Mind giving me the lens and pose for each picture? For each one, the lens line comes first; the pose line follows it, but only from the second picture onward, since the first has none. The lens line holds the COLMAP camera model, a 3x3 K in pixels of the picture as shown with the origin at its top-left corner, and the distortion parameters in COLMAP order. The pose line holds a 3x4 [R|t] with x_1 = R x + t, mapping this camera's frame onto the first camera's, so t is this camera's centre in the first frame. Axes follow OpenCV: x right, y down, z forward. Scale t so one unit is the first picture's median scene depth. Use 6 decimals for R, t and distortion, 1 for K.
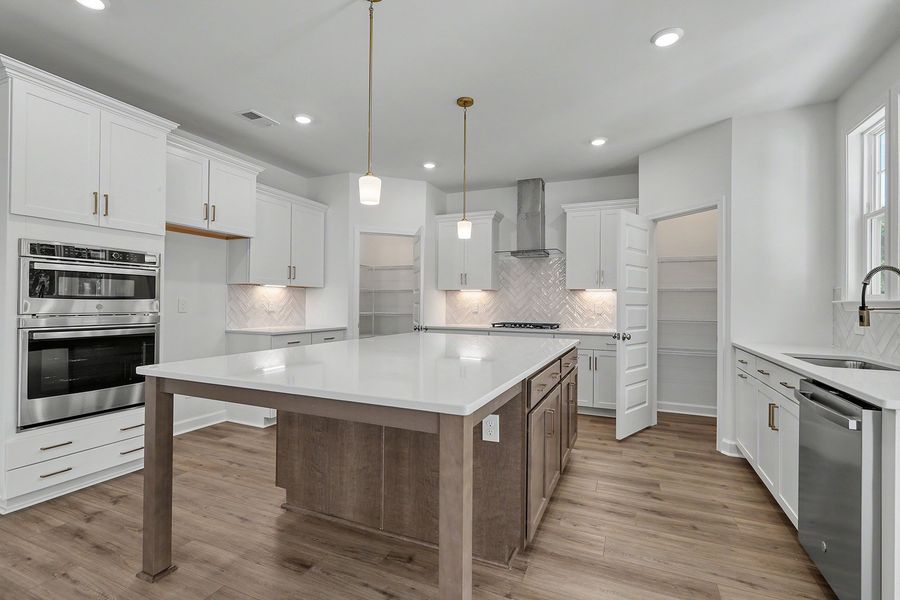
lens RADIAL K [[420.4, 0, 450.1], [0, 420.4, 301.4], [0, 0, 1]] dist [0.002027, -0.000839]
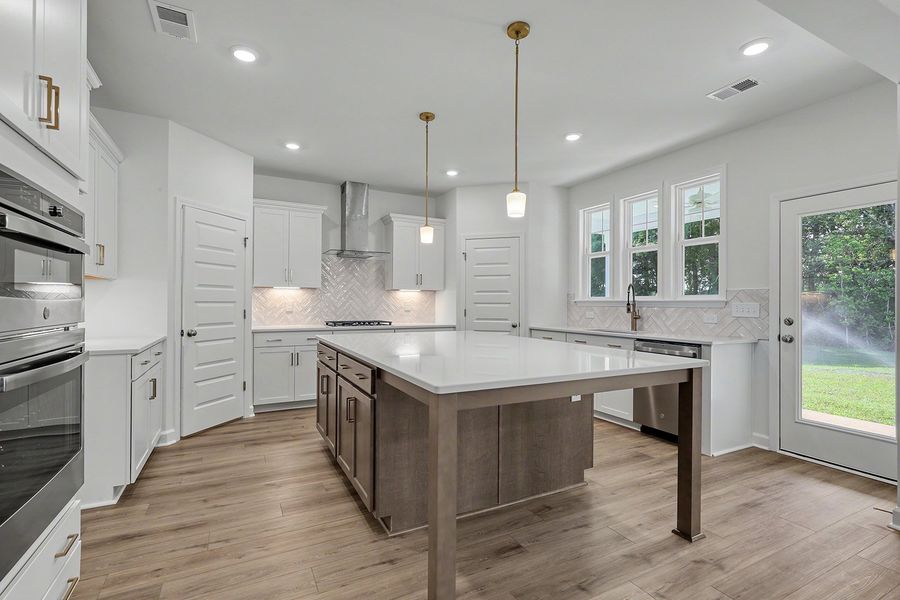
lens RADIAL K [[420.4, 0, 445.5], [0, 420.4, 301.7], [0, 0, 1]] dist [0.002027, -0.000839]
pose [[0.620797, -0.003164, 0.783965, -0.560816], [-0.002925, 0.999976, 0.006352, -0.003663], [-0.783966, -0.006237, 0.620773, 0.207373]]
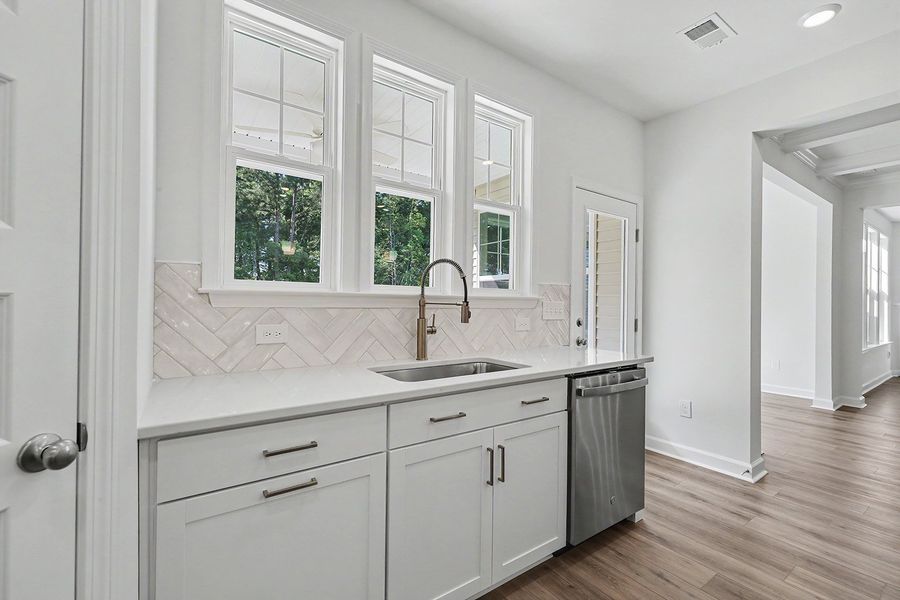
lens RADIAL K [[420.4, 0, 450.0], [0, 420.4, 297.7], [0, 0, 1]] dist [0.002027, -0.000839]
pose [[-0.874706, -0.016002, 0.484389, 0.256191], [-0.019407, 0.999810, -0.002017, 0.001619], [-0.484265, -0.011165, -0.874850, 0.867787]]
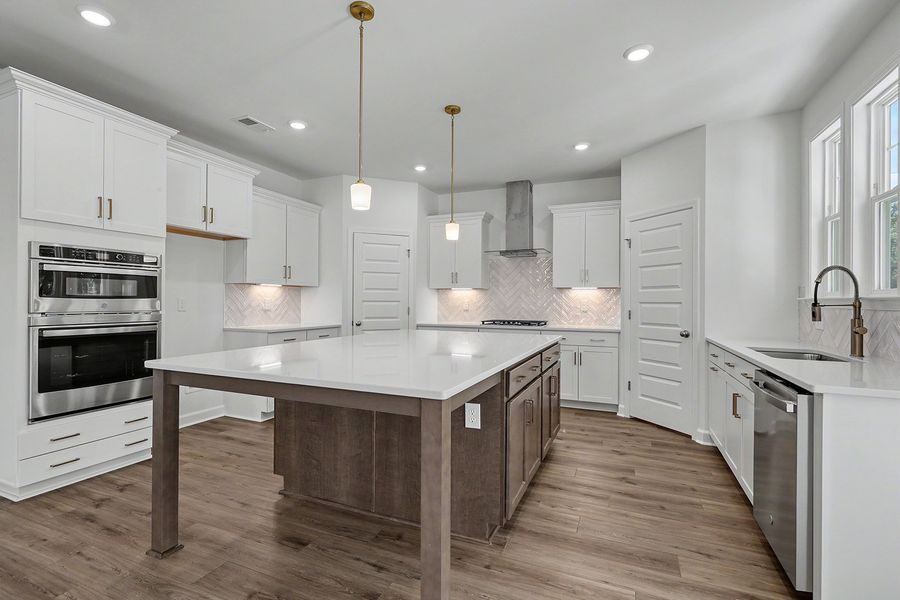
lens RADIAL K [[420.4, 0, 450.1], [0, 420.4, 302.0], [0, 0, 1]] dist [0.002027, -0.000839]
pose [[0.999937, -0.002733, 0.010877, 0.012159], [0.002670, 0.999980, 0.005790, 0.000111], [-0.010893, -0.005760, 0.999924, -0.037905]]
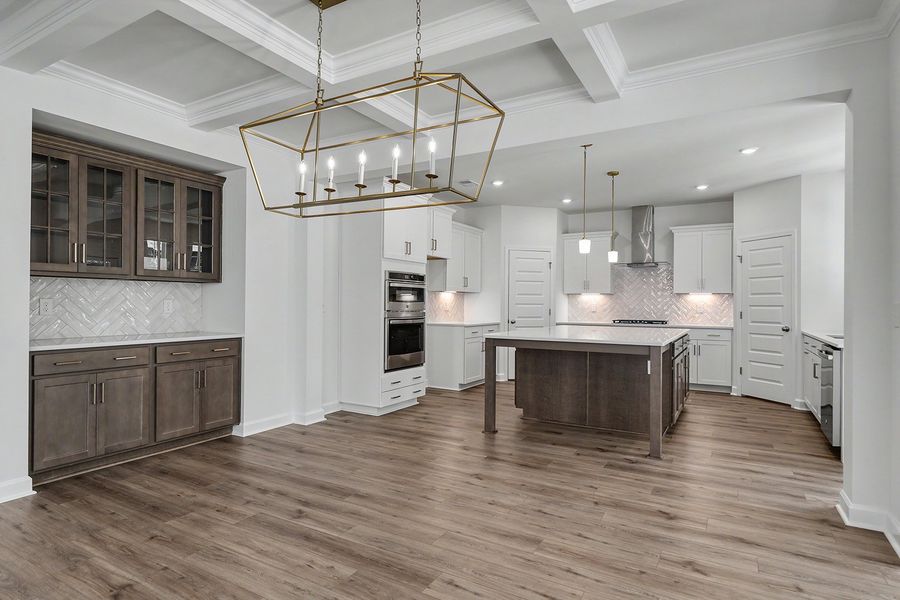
lens RADIAL K [[494.8, 0, 445.3], [0, 494.8, 300.6], [0, 0, 1]] dist [-0.001455, 0.000092]
pose [[0.993847, -0.001714, -0.110746, -0.267691], [0.001417, 0.999995, -0.002758, -0.003898], [0.110750, 0.002584, 0.993845, -0.616794]]
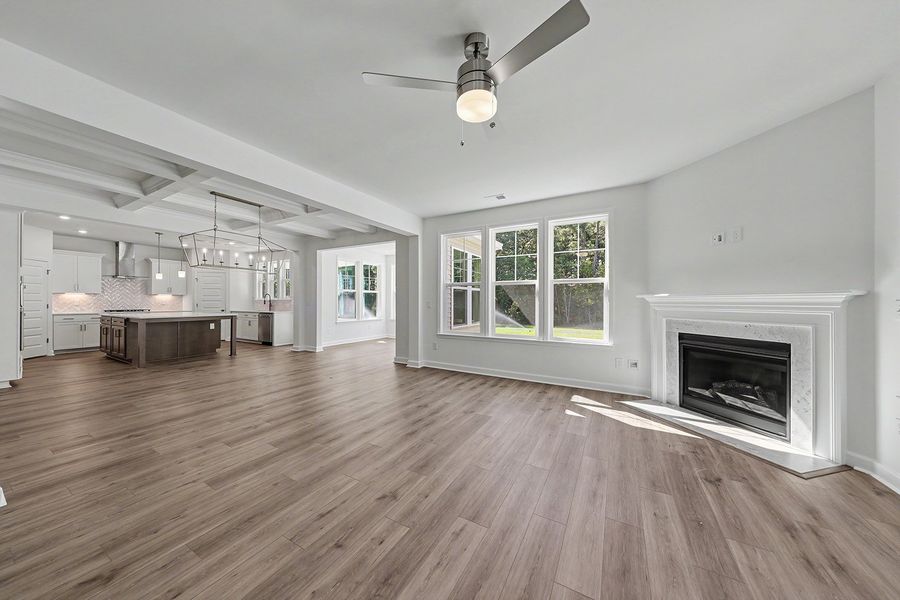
lens RADIAL K [[296.7, 0, 451.4], [0, 296.7, 300.4], [0, 0, 1]] dist [-0.000704, -0.000095]
pose [[0.080203, 0.000938, 0.996778, -1.349421], [-0.000766, 0.999999, -0.000880, 0.004263], [-0.996778, -0.000693, 0.080204, -0.874697]]
